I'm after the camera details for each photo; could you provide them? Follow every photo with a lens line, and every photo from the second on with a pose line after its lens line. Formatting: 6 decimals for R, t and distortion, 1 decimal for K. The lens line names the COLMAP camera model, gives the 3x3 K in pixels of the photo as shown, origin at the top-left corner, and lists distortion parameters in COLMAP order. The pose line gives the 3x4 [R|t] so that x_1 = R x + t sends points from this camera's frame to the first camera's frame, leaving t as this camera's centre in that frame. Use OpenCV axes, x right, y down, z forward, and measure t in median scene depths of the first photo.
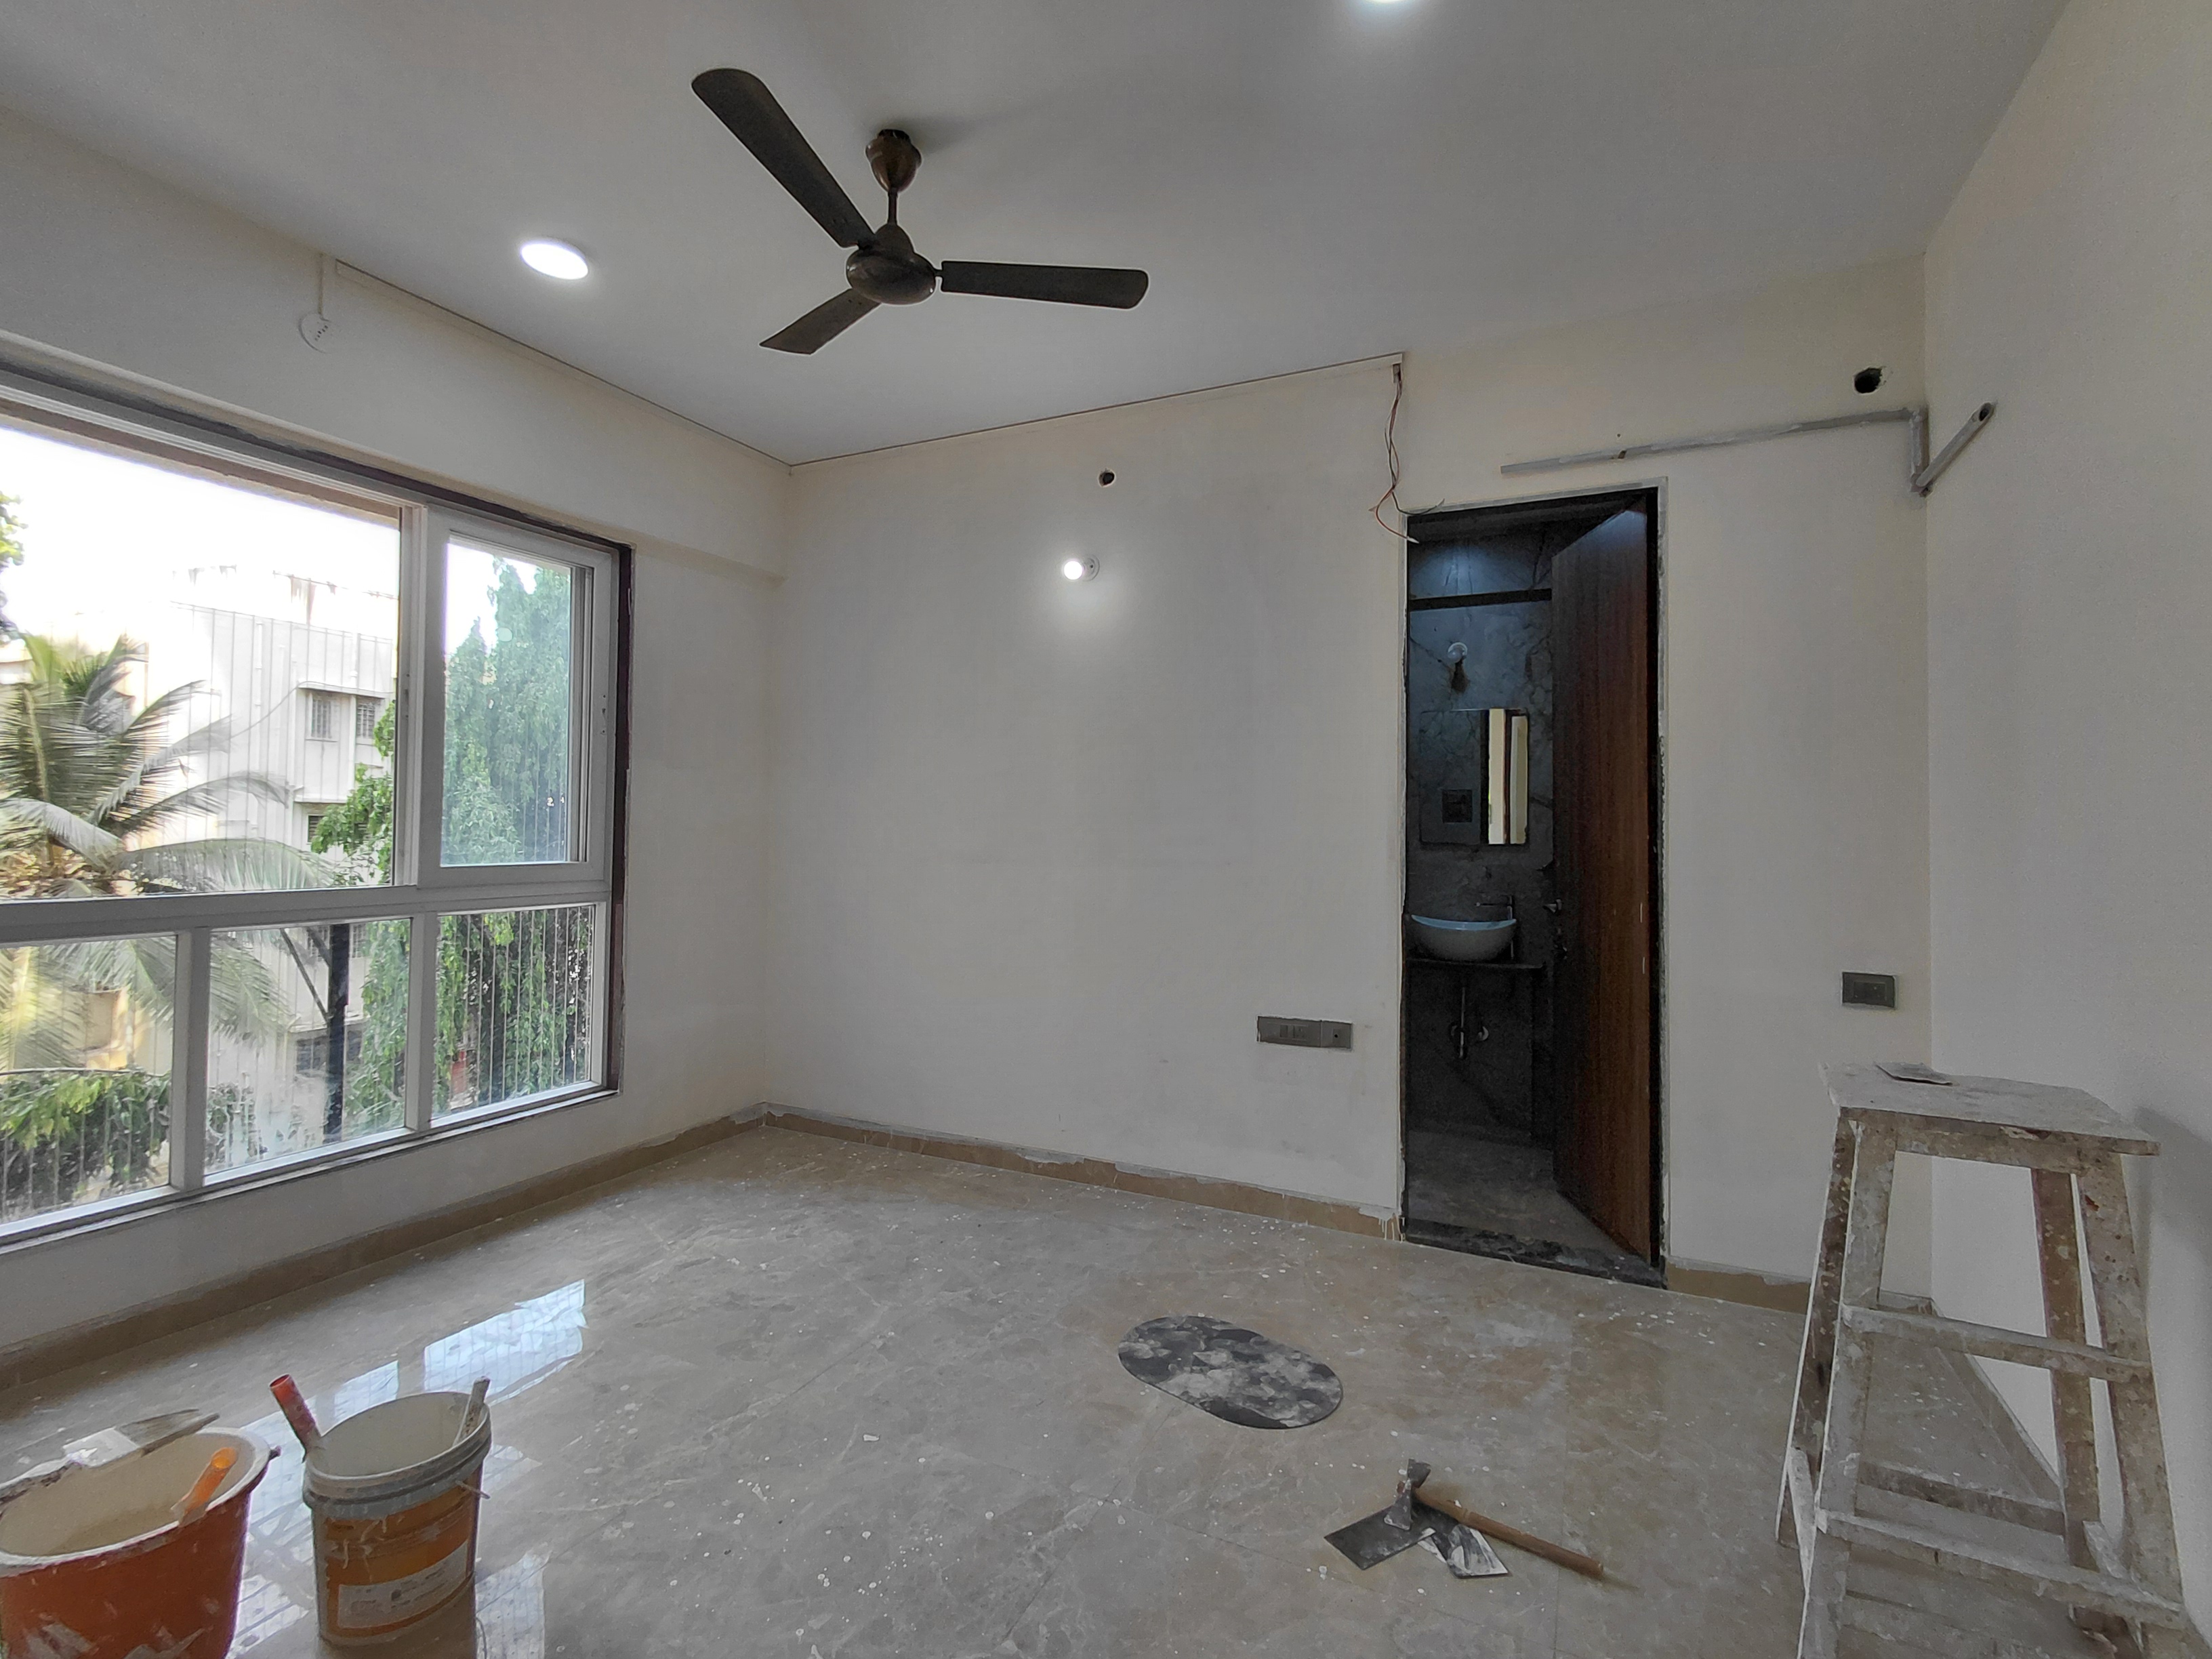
lens RADIAL K [[1022.9, 0, 1094.4], [0, 1022.9, 805.7], [0, 0, 1]] dist [-0.001715, -0.003179]
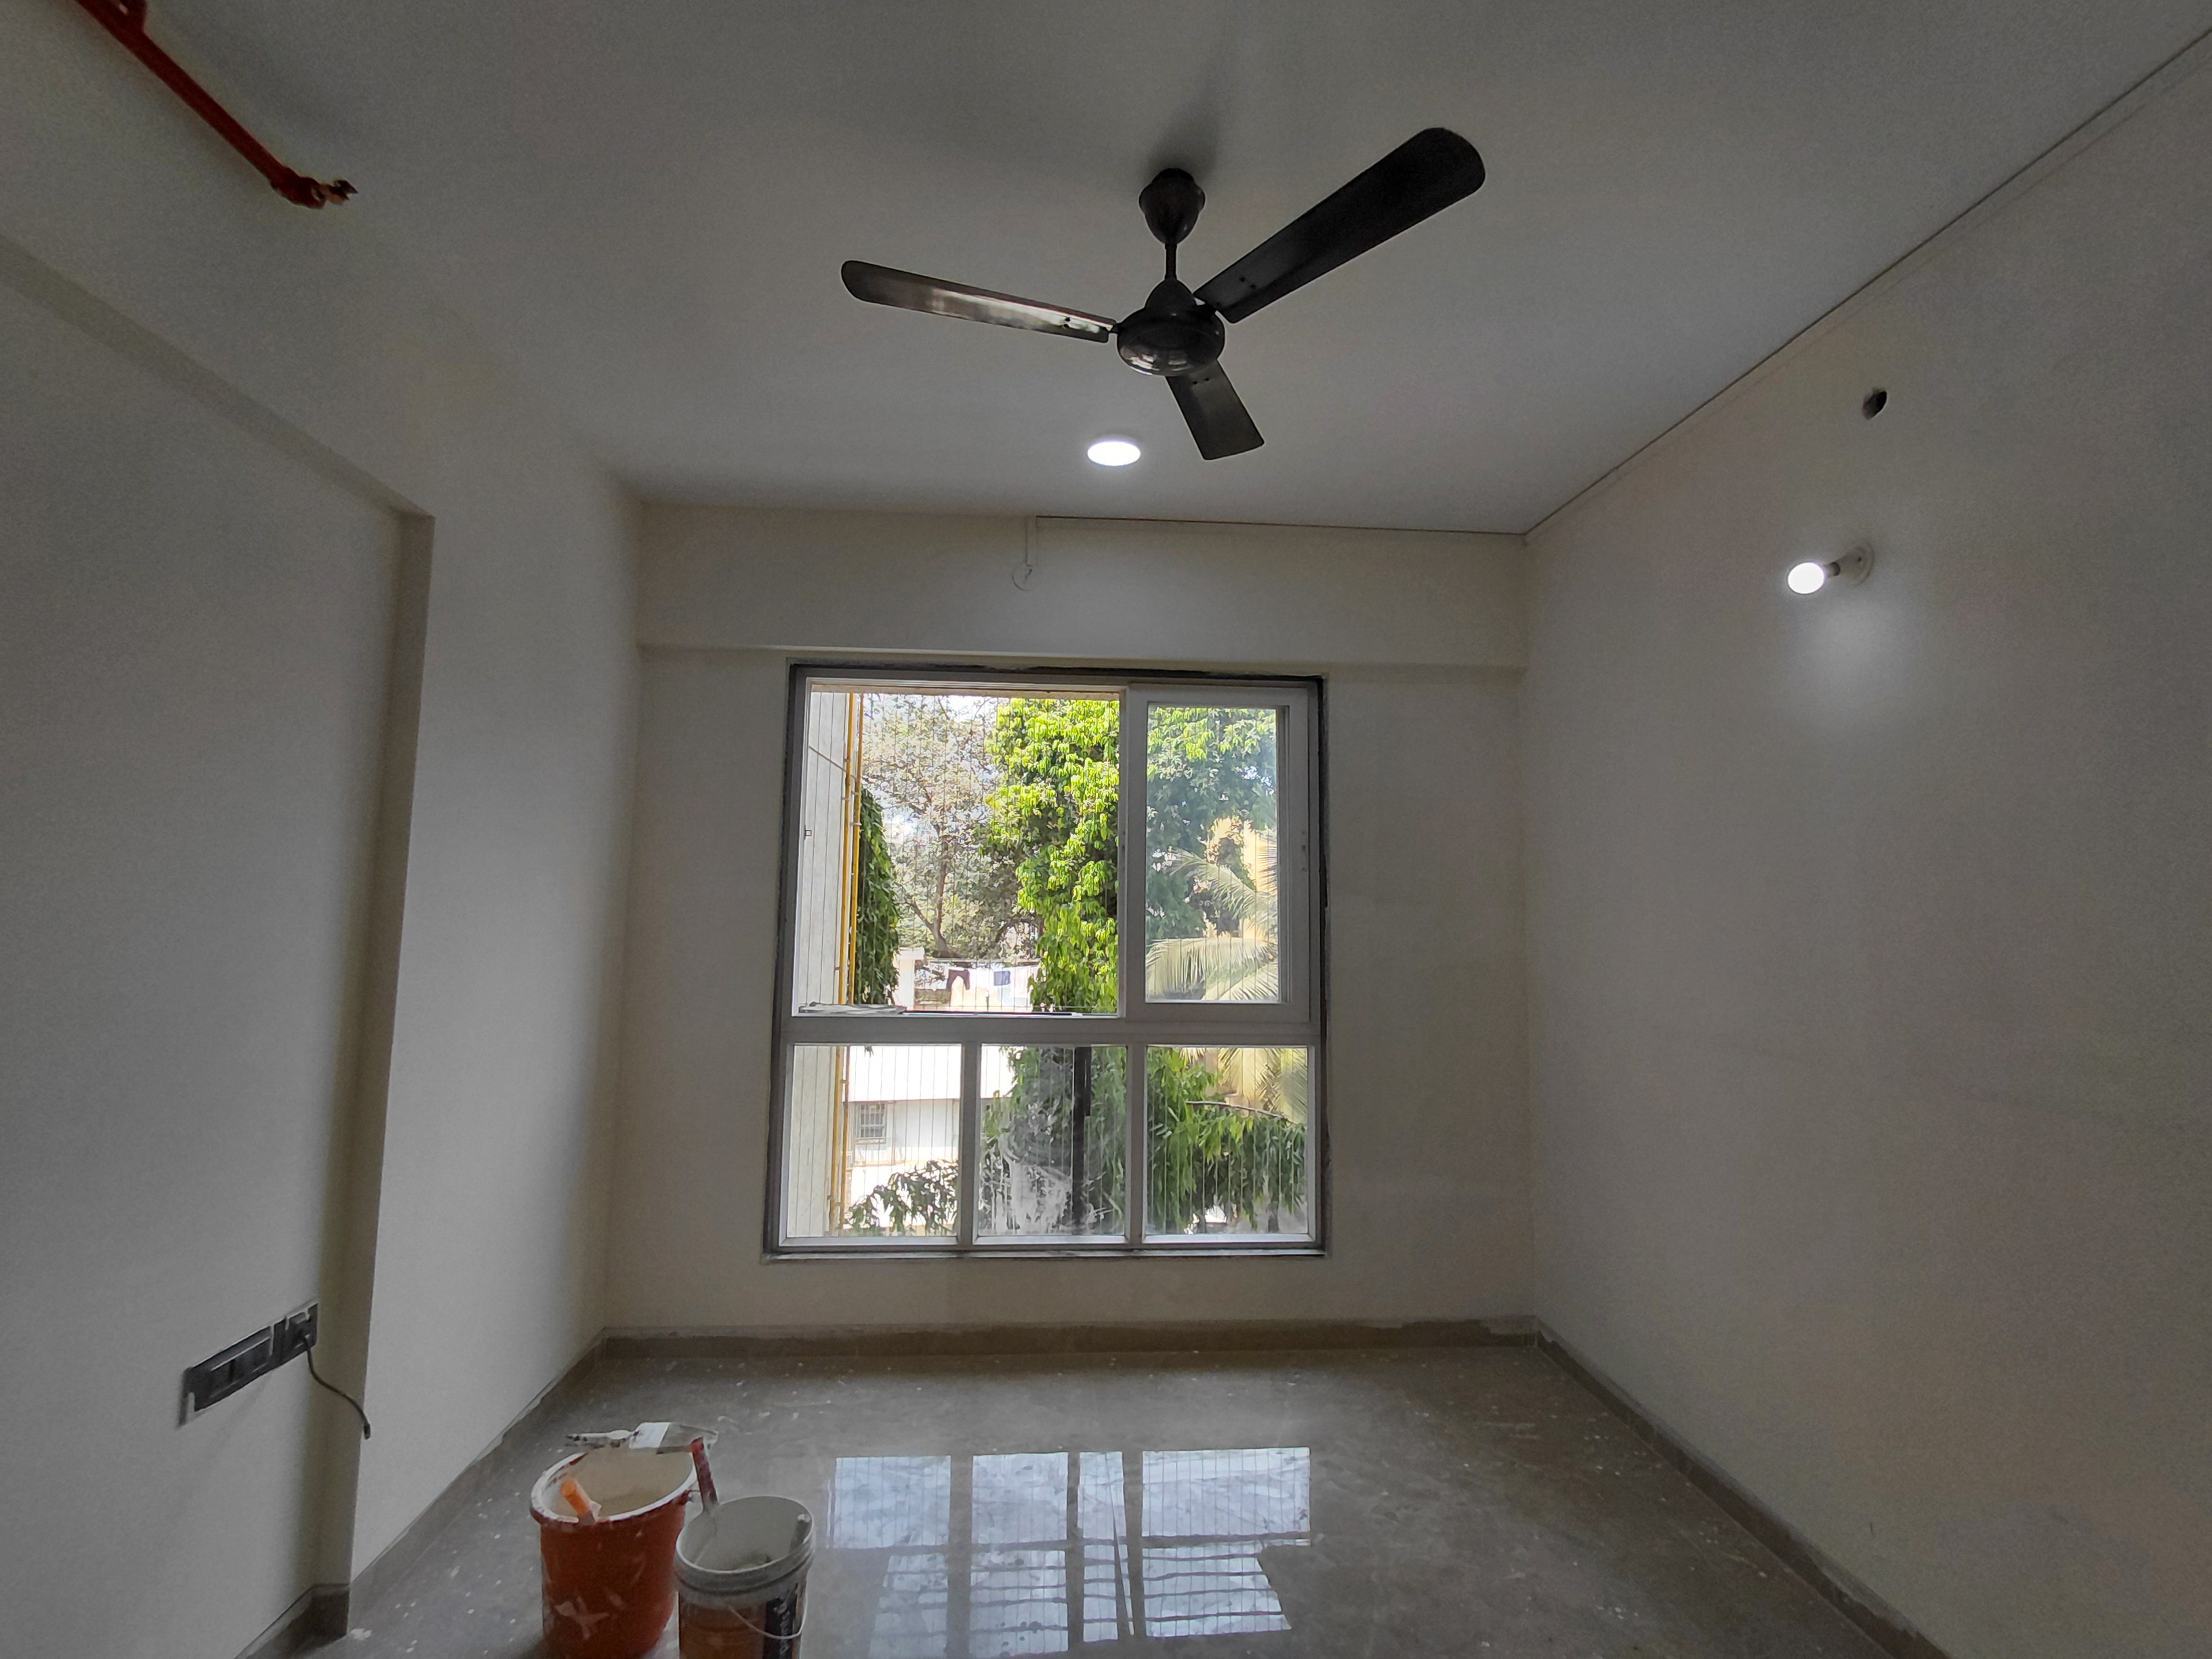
lens RADIAL K [[1022.9, 0, 1094.4], [0, 1022.9, 805.7], [0, 0, 1]] dist [-0.001715, -0.003179]
pose [[0.501098, -0.084108, -0.861293, 0.279962], [0.007517, 0.995651, -0.092855, -0.045440], [0.865358, 0.040055, 0.499551, 0.350973]]
